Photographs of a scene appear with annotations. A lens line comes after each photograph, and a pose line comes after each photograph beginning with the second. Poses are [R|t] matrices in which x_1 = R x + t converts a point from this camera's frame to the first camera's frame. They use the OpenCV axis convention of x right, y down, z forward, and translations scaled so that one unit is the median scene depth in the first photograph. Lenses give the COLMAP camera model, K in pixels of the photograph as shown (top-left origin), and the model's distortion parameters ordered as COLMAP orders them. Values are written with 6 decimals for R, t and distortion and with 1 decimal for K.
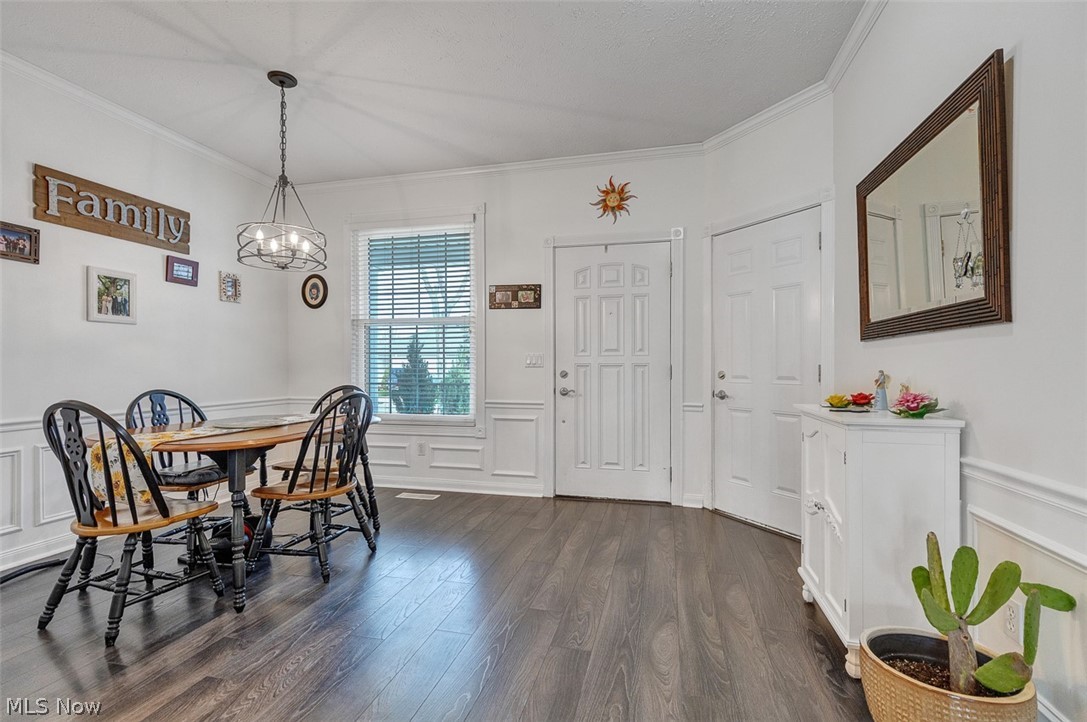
lens RADIAL K [[497.9, 0, 542.2], [0, 497.9, 361.1], [0, 0, 1]] dist [0.000028, 0.000048]
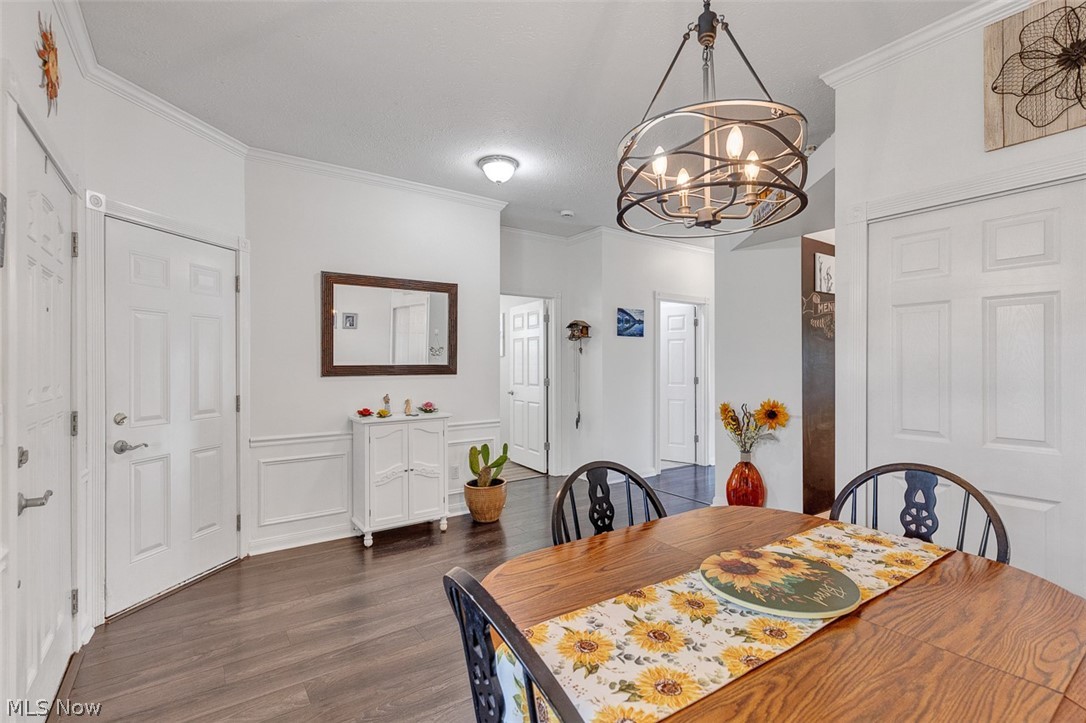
lens RADIAL K [[497.5, 0, 539.4], [0, 497.5, 363.5], [0, 0, 1]] dist [0.000028, 0.000048]
pose [[-0.758602, 0.003189, 0.651546, -0.647236], [-0.003790, 0.999950, -0.009306, -0.054245], [-0.651543, -0.009529, -0.758552, 1.350321]]
